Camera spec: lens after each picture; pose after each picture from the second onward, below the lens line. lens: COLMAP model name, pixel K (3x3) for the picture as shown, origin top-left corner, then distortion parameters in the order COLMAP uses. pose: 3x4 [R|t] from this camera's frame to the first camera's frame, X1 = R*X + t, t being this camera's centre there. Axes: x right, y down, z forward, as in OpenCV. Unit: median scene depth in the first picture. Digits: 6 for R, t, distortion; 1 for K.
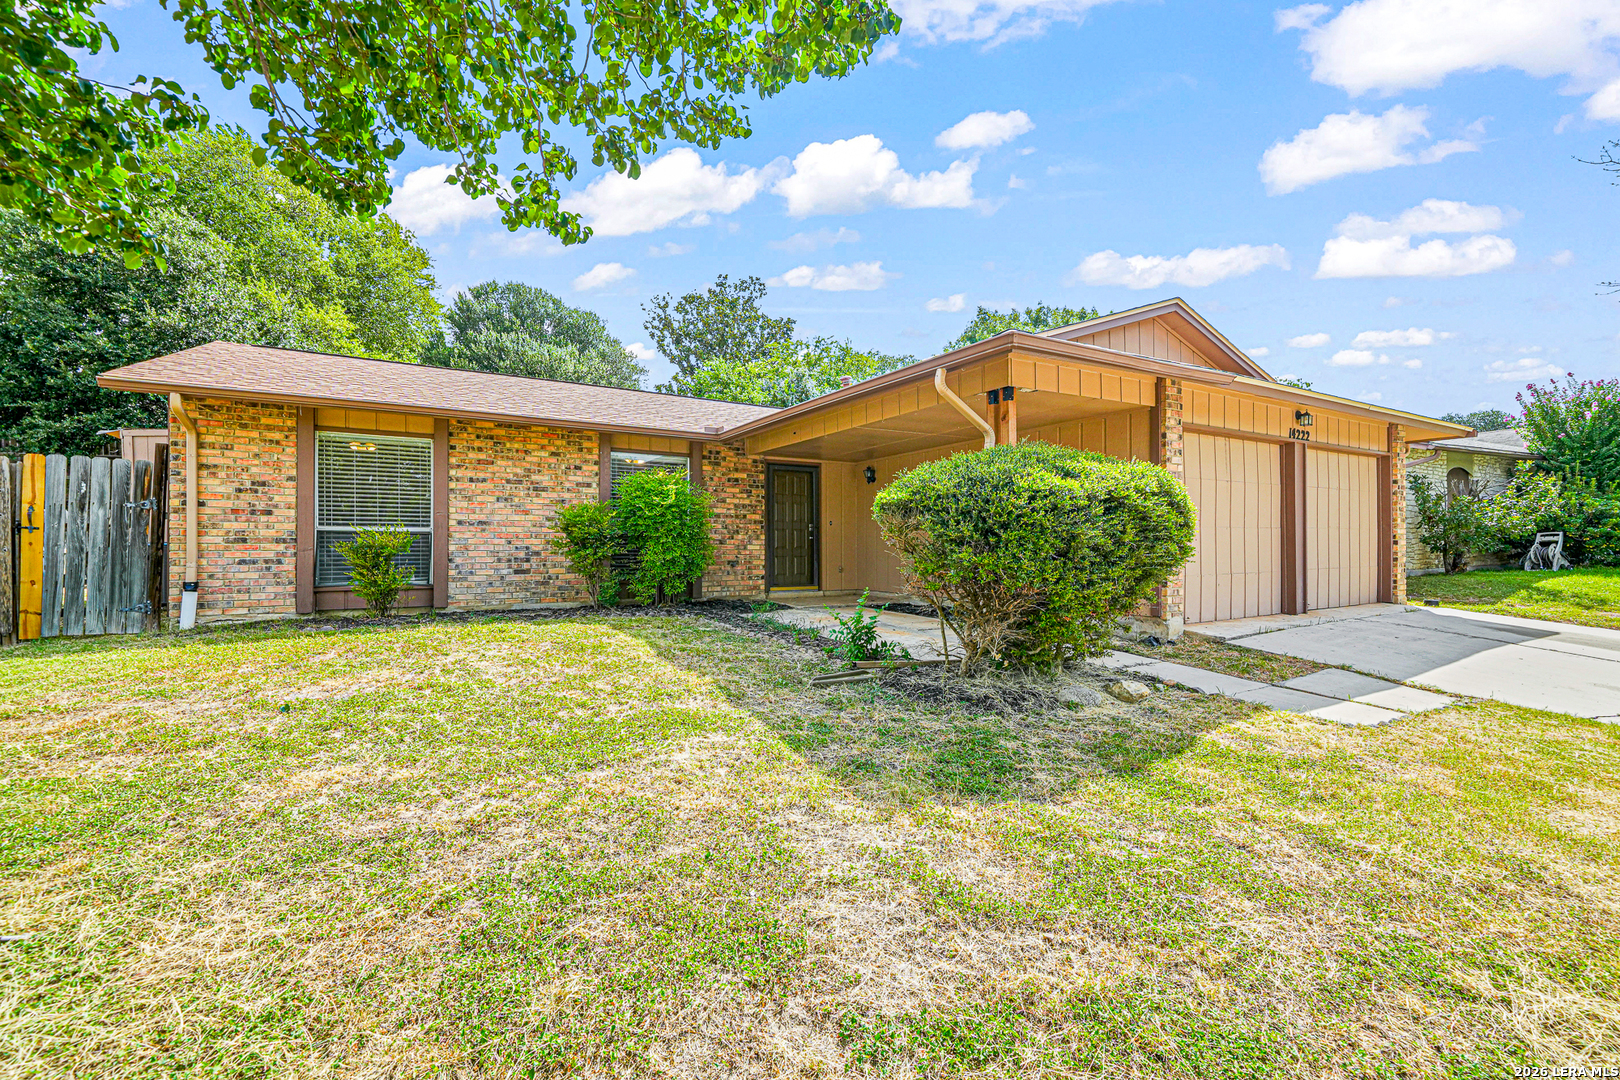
lens RADIAL K [[676.3, 0, 808.3], [0, 676.3, 542.8], [0, 0, 1]] dist [-0.000524, 0.003598]
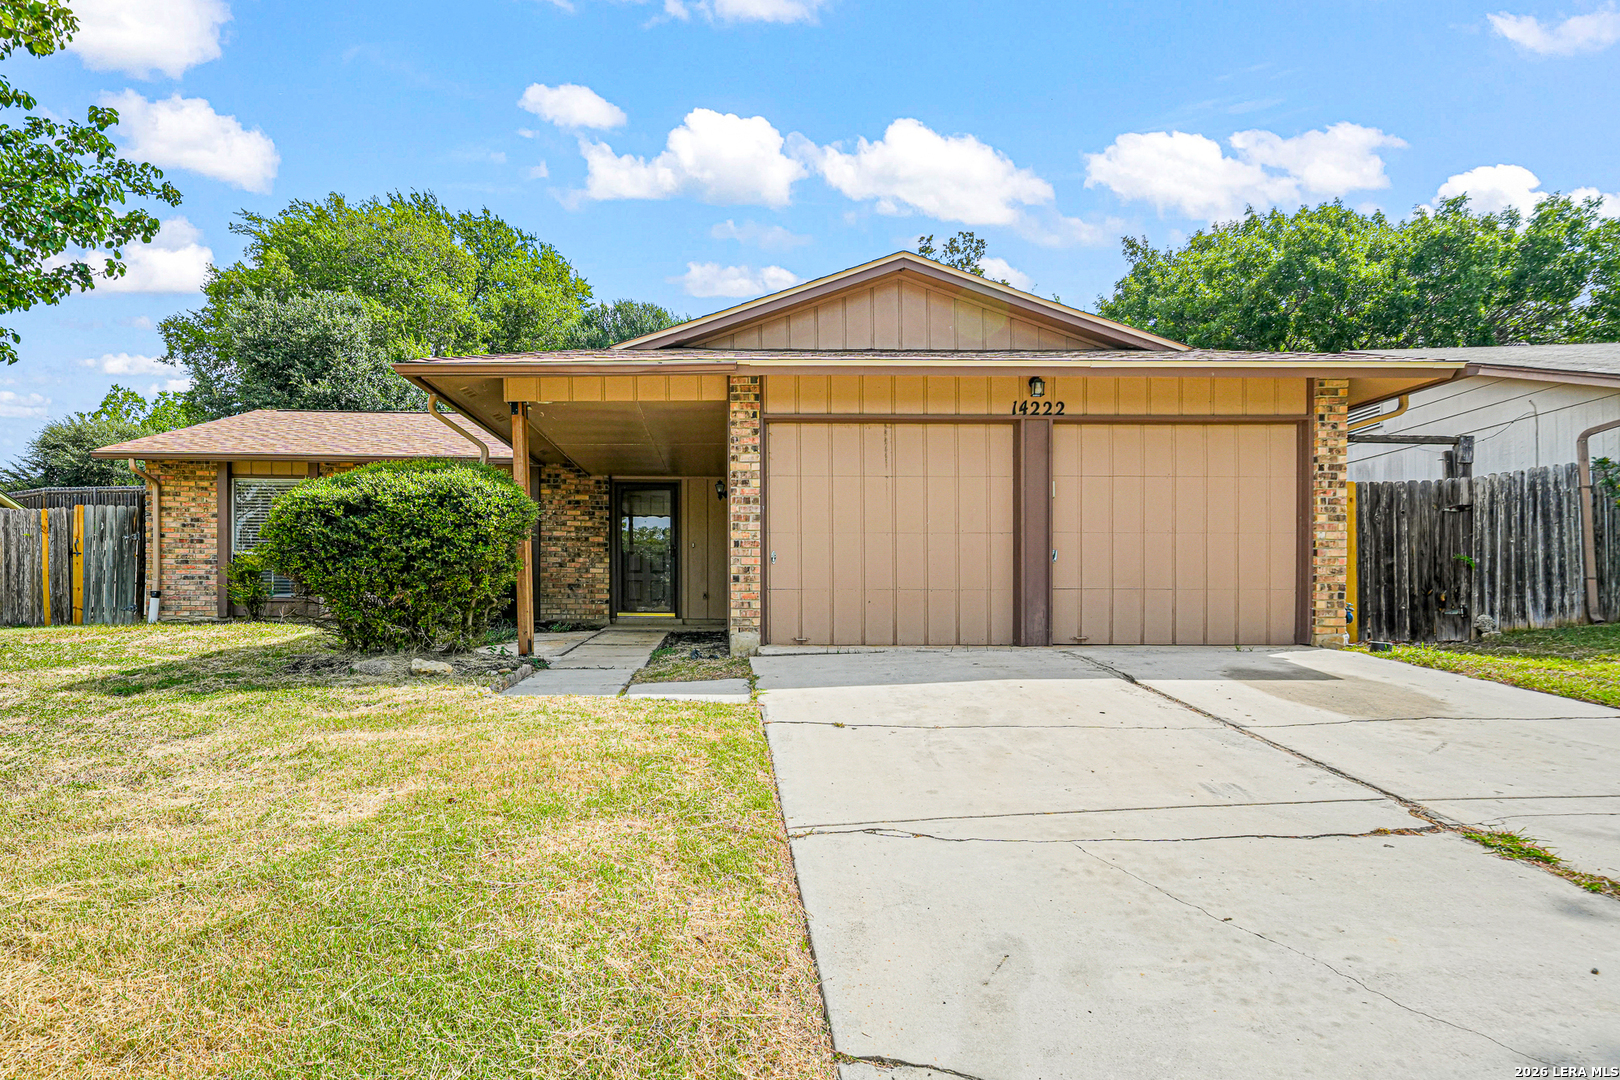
lens RADIAL K [[954.7, 0, 806.7], [0, 954.7, 612.2], [0, 0, 1]] dist [0.015642, 0.001082]
pose [[0.868344, 0.011947, -0.495818, 1.189111], [-0.005275, 0.999876, 0.014855, 0.061320], [0.495934, -0.010284, 0.868300, -0.064172]]
